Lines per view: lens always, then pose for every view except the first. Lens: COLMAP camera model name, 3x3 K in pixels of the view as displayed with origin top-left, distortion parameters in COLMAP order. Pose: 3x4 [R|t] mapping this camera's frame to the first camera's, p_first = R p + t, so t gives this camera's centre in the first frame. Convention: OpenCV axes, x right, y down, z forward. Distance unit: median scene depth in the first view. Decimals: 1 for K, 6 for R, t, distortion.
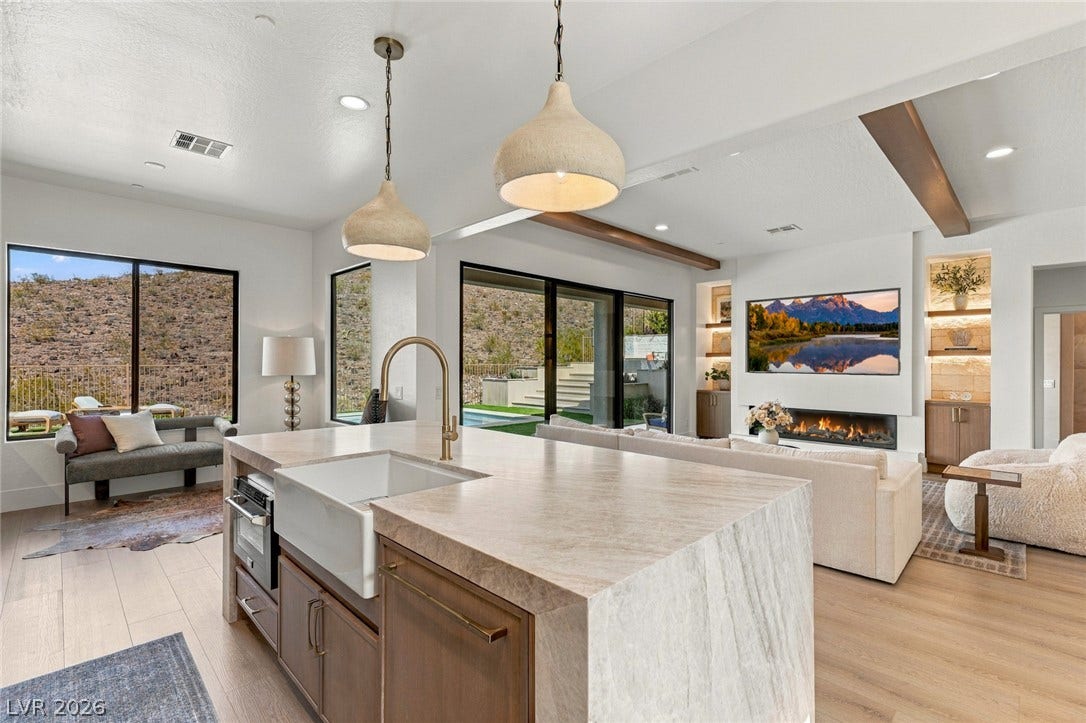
lens RADIAL K [[488.0, 0, 547.5], [0, 488.0, 363.8], [0, 0, 1]] dist [0.007828, 0.000198]
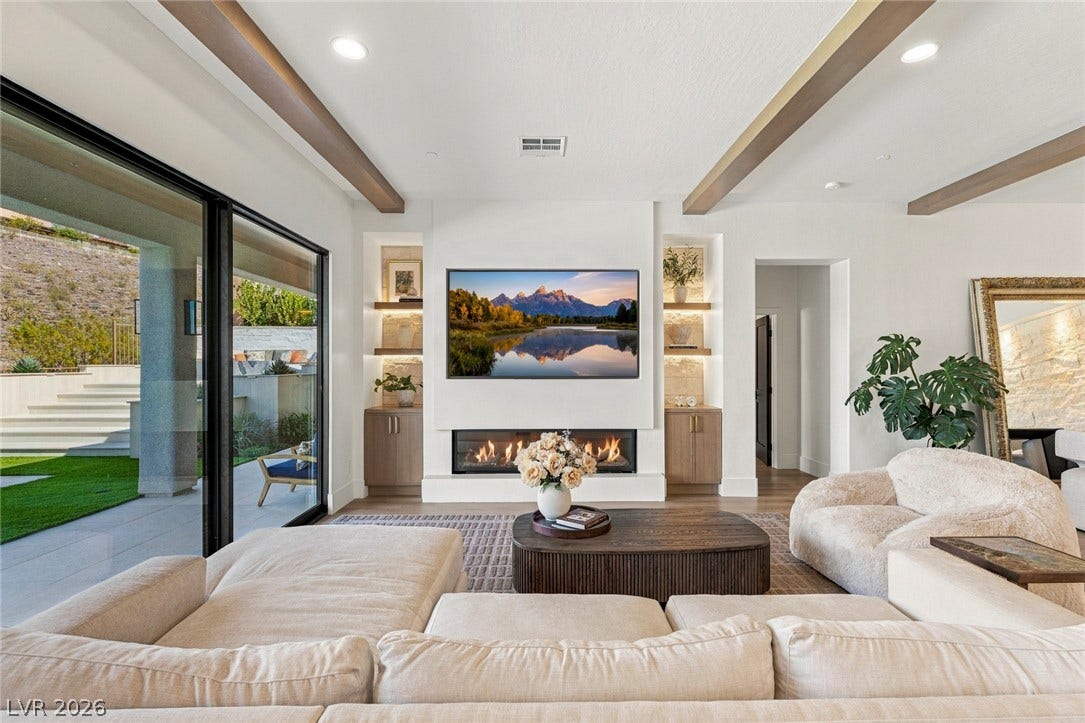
lens RADIAL K [[487.5, 0, 547.0], [0, 487.5, 363.8], [0, 0, 1]] dist [0.007828, 0.000198]
pose [[0.703133, -0.003019, 0.711052, 0.035931], [0.005990, 0.999981, -0.001677, -0.000220], [-0.711033, 0.005438, 0.703138, 0.422947]]
